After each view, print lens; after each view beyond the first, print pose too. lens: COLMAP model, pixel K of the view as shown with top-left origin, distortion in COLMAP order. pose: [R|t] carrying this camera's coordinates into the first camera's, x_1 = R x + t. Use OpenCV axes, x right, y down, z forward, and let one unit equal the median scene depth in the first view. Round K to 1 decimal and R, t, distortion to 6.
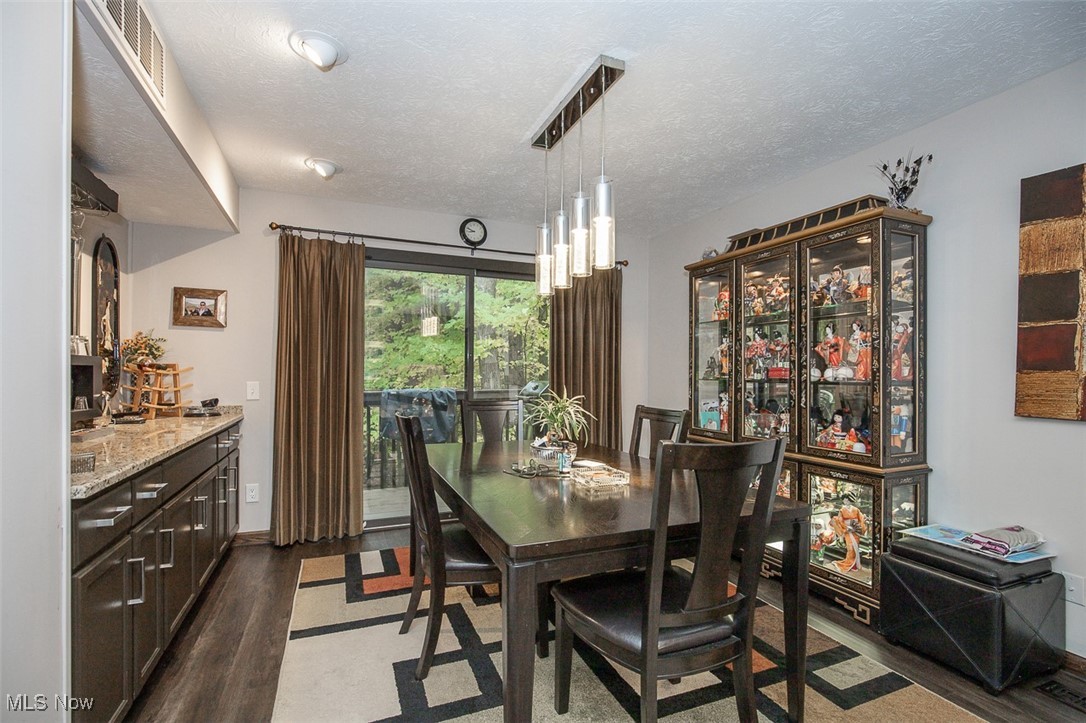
lens RADIAL K [[497.1, 0, 545.2], [0, 497.1, 371.8], [0, 0, 1]] dist [-0.012949, 0.000298]
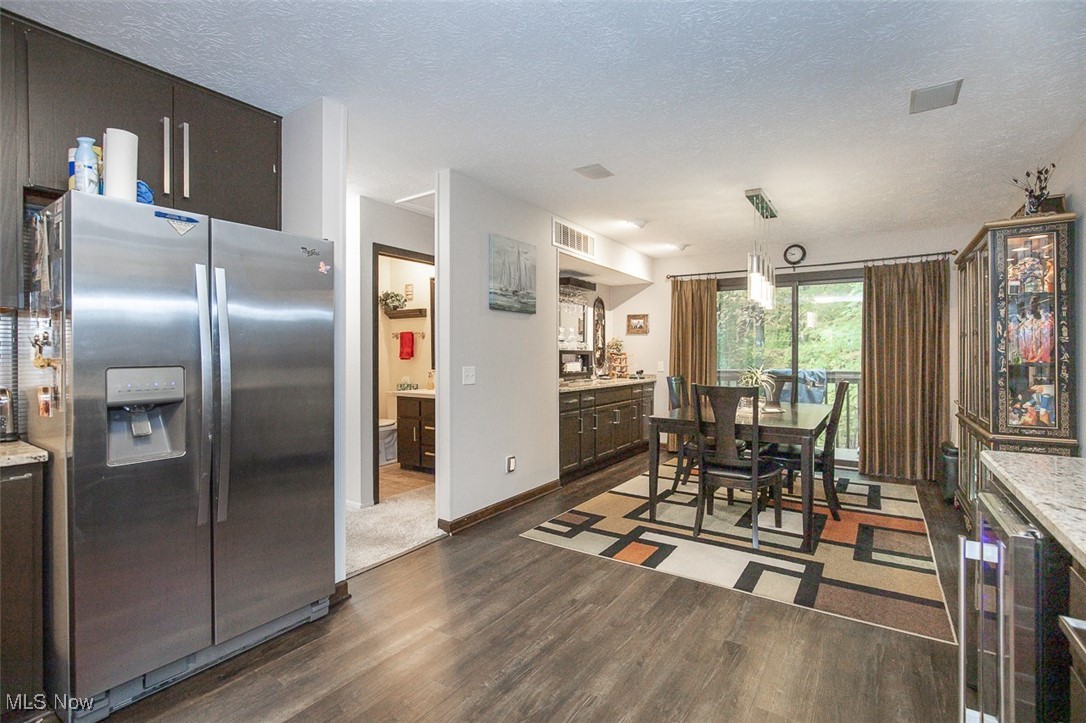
lens RADIAL K [[508.9, 0, 541.1], [0, 508.9, 355.1], [0, 0, 1]] dist [-0.001075, -0.000159]
pose [[0.548687, -0.004816, -0.836014, 0.803655], [0.004737, 0.999985, -0.002652, -0.002332], [0.836015, -0.002505, 0.548701, -0.450008]]
